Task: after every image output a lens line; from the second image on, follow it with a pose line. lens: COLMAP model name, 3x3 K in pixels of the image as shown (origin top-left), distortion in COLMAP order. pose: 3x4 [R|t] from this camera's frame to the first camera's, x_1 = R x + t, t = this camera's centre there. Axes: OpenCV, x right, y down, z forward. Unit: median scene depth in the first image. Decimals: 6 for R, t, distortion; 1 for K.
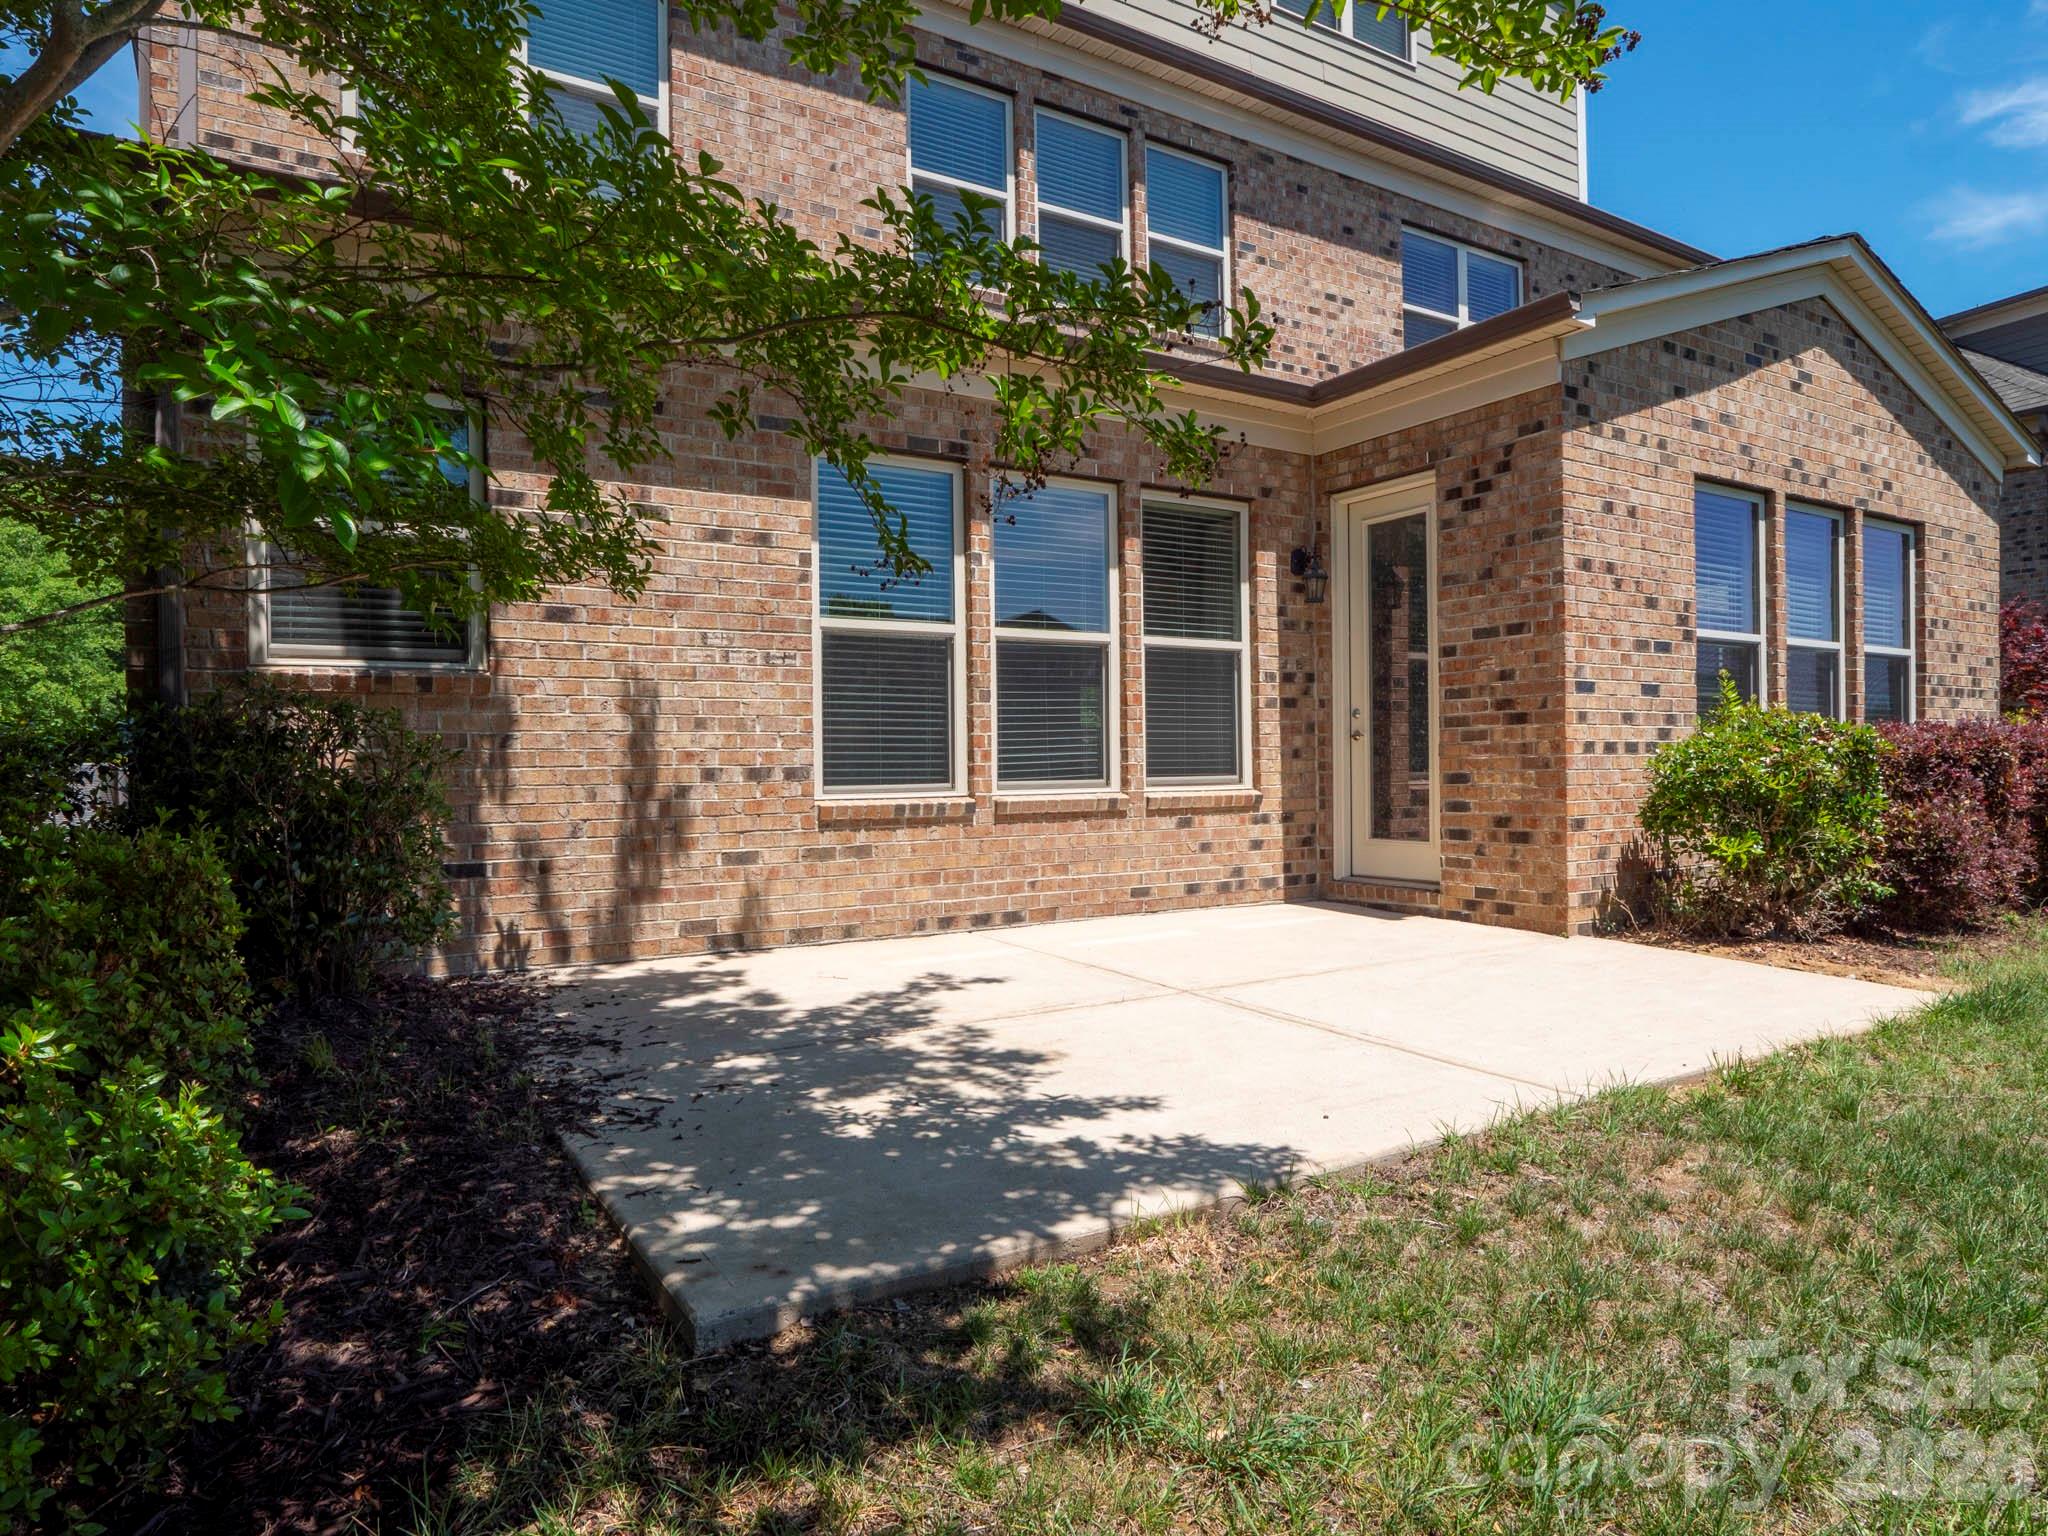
lens RADIAL K [[1237.7, 0, 1025.8], [0, 1237.7, 773.2], [0, 0, 1]] dist [-0.029388, 0.012595]
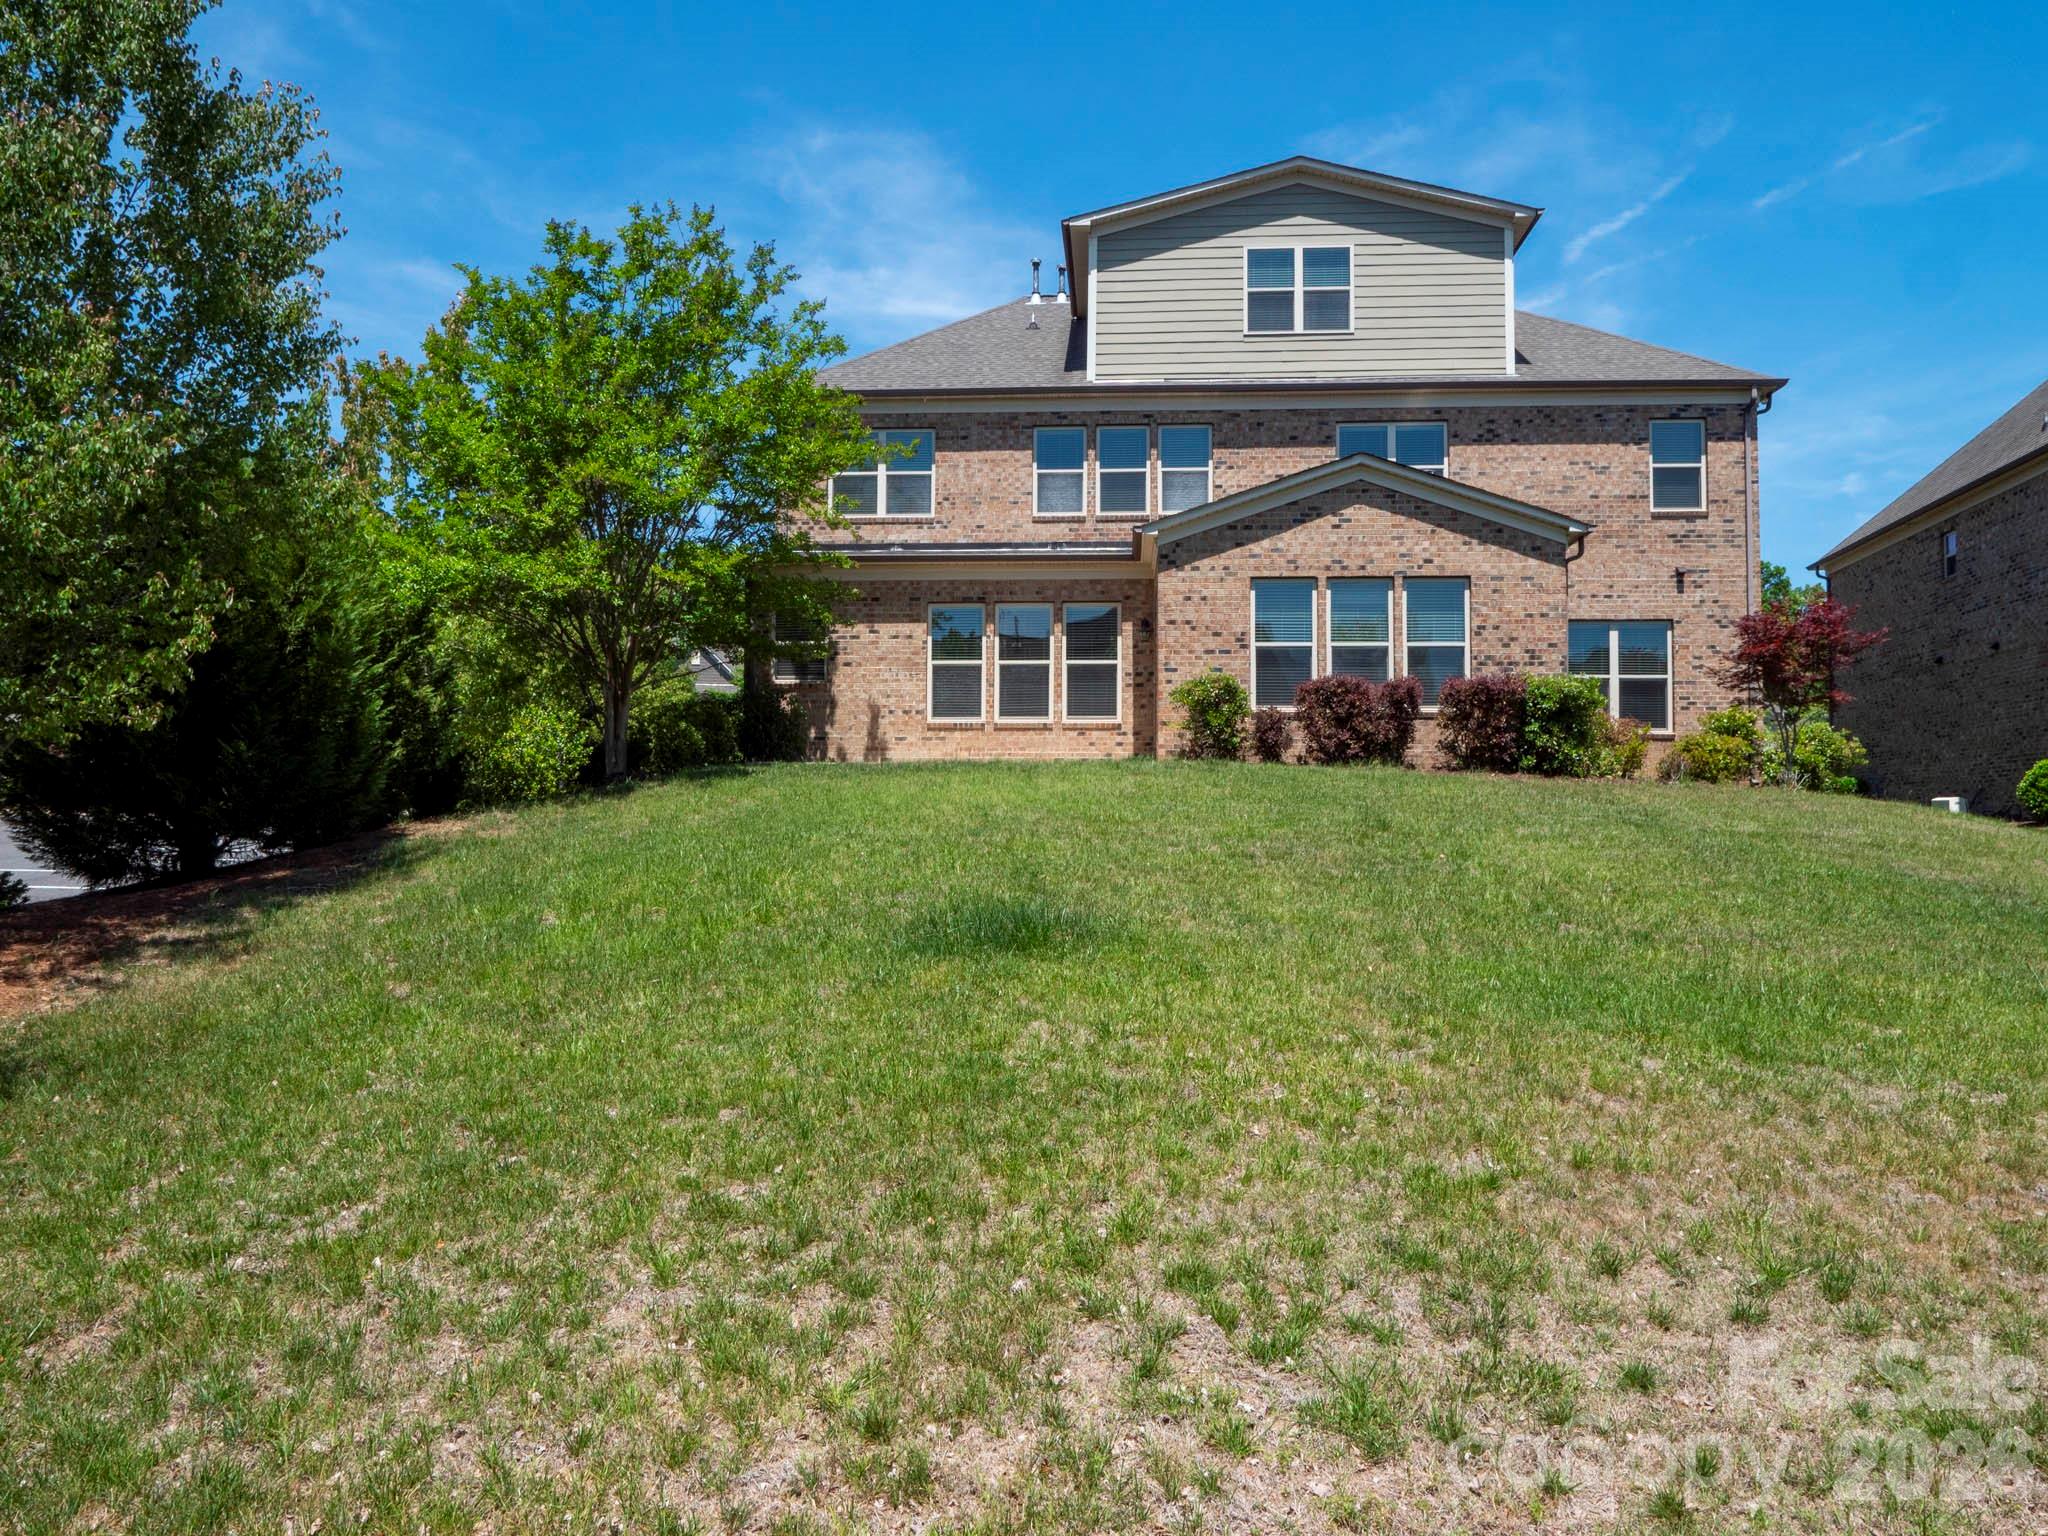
lens RADIAL K [[1315.4, 0, 1023.8], [0, 1315.4, 764.5], [0, 0, 1]] dist [0.001451, -0.000078]
pose [[0.812332, -0.012969, -0.583052, 1.685204], [-0.018530, 0.998674, -0.048030, 0.246952], [0.582901, 0.049820, 0.811014, -1.300292]]
